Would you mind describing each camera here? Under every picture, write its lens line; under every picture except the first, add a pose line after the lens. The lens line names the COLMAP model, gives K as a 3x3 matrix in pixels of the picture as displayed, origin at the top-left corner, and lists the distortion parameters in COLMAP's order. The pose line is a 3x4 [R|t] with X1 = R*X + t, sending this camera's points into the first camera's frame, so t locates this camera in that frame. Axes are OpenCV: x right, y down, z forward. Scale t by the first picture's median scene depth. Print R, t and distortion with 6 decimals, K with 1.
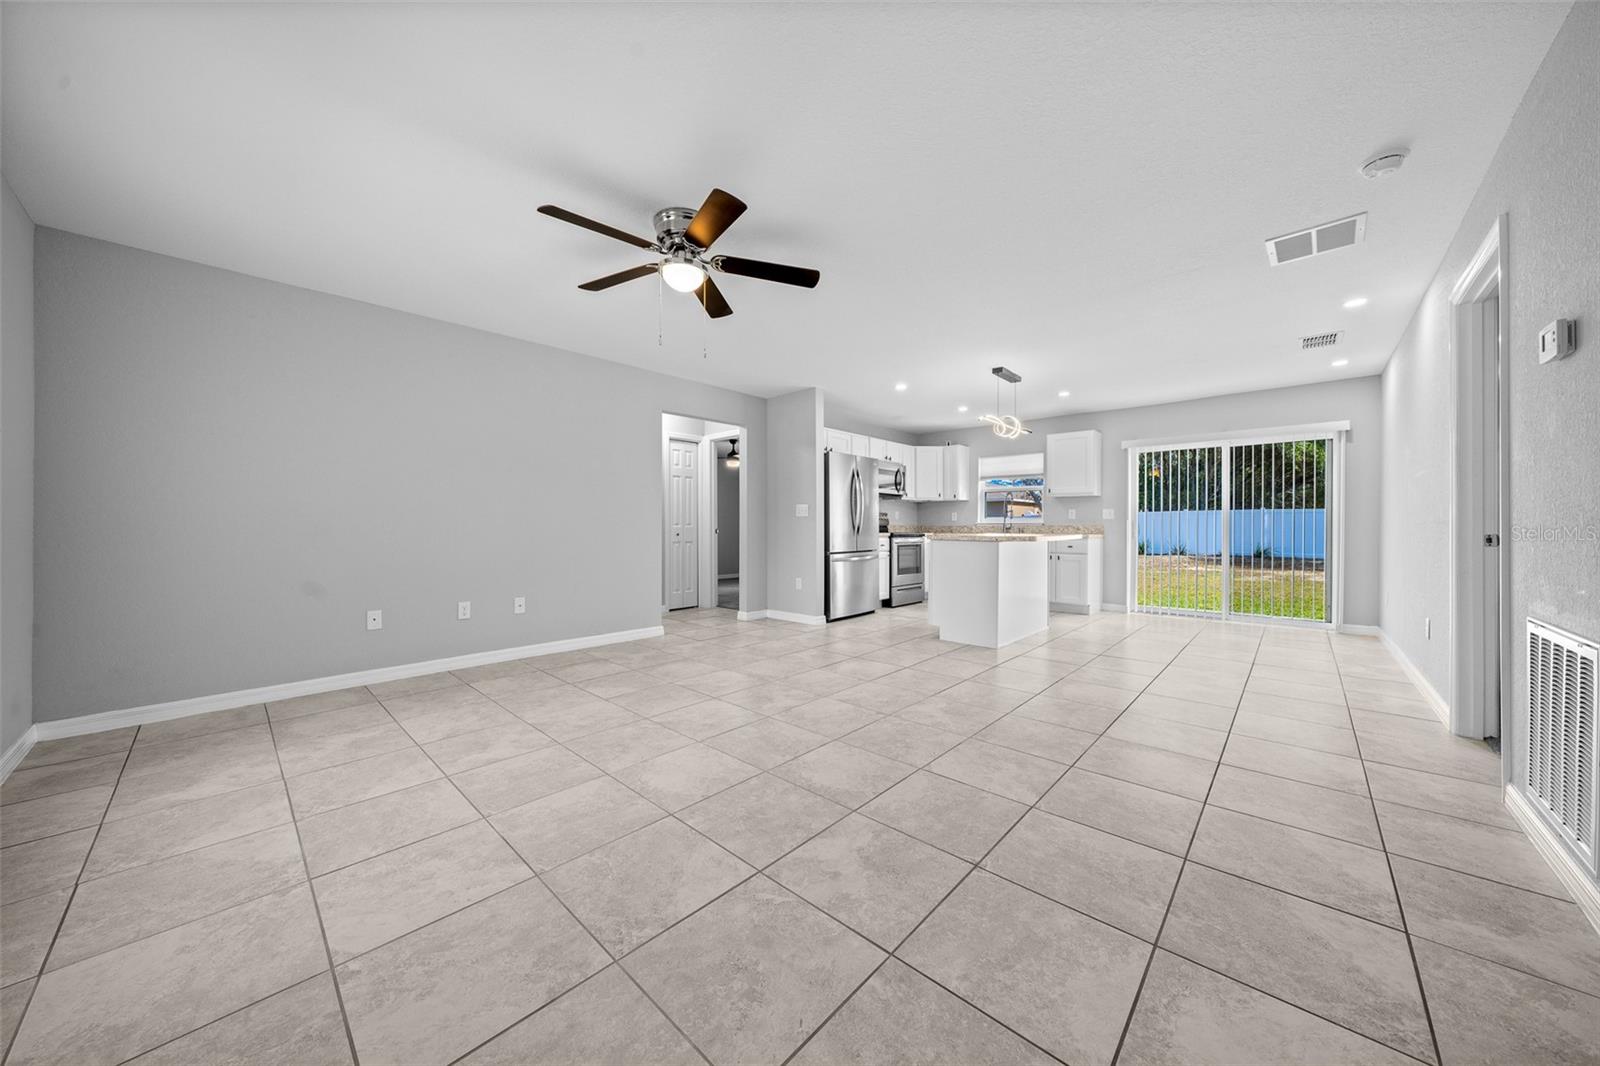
lens RADIAL K [[551.5, 0, 791.8], [0, 551.5, 528.0], [0, 0, 1]] dist [-0.005581, 0.000155]
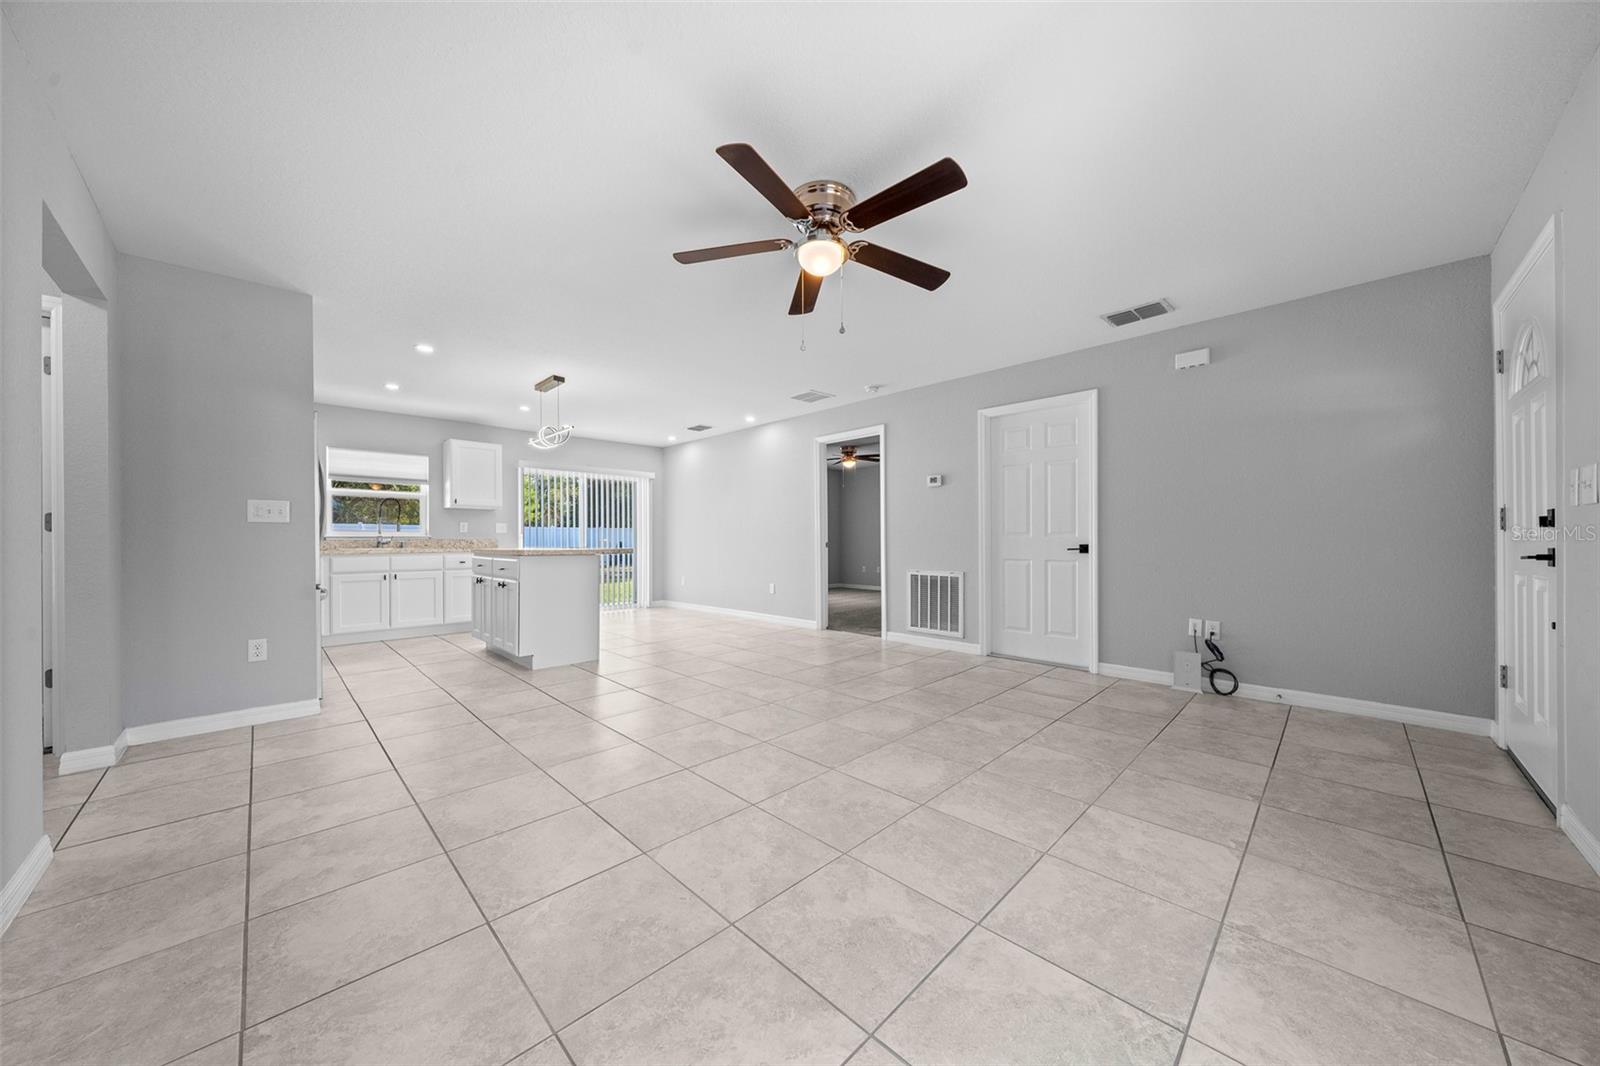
lens RADIAL K [[551.5, 0, 803.2], [0, 551.5, 542.8], [0, 0, 1]] dist [-0.005581, 0.000155]
pose [[0.012954, -0.006263, 0.999896, -1.263924], [0.004494, 0.999971, 0.006205, -0.005784], [-0.999906, 0.004413, 0.012981, 1.181368]]
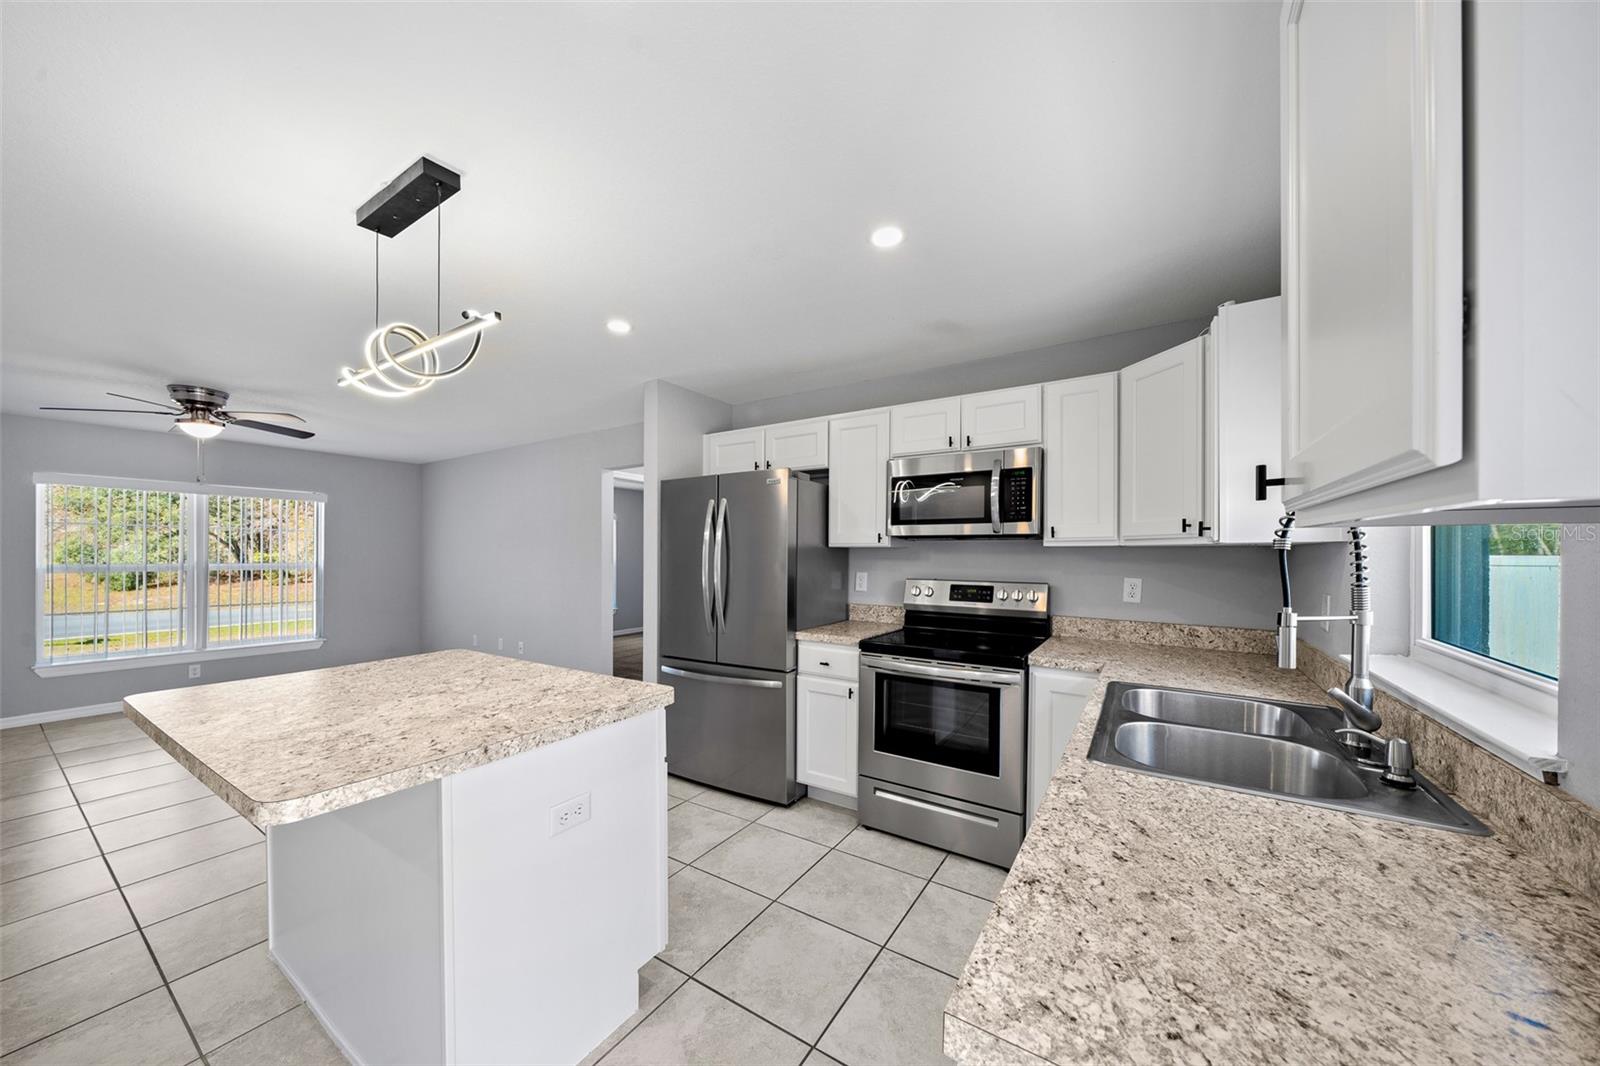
lens RADIAL K [[551.5, 0, 809.2], [0, 551.5, 556.2], [0, 0, 1]] dist [-0.005581, 0.000155]
pose [[0.182009, 0.004655, -0.983286, 1.618500], [-0.000670, 0.999989, 0.004610, -0.151677], [0.983297, -0.000180, 0.182010, 2.537356]]
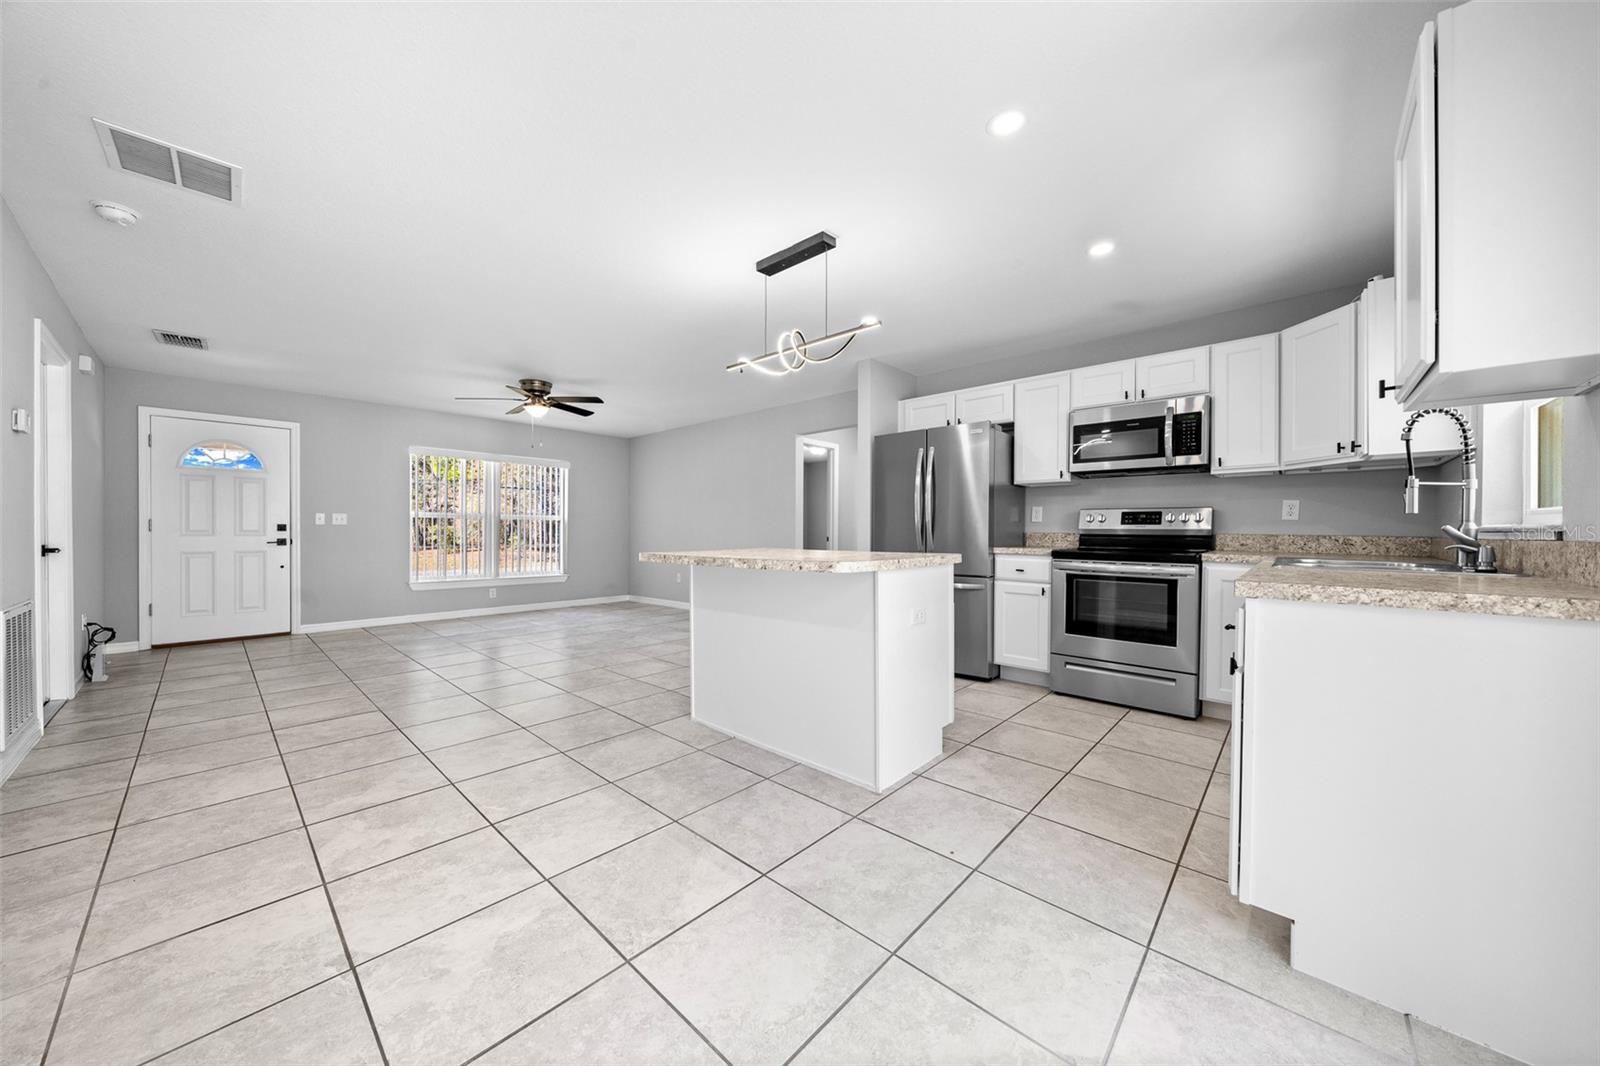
lens RADIAL K [[551.5, 0, 802.9], [0, 551.5, 532.2], [0, 0, 1]] dist [-0.005581, 0.000155]
pose [[0.005812, 0.001899, -0.999981, 1.995620], [-0.004542, 0.999988, 0.001873, -0.020345], [0.999973, 0.004532, 0.005820, 2.167870]]
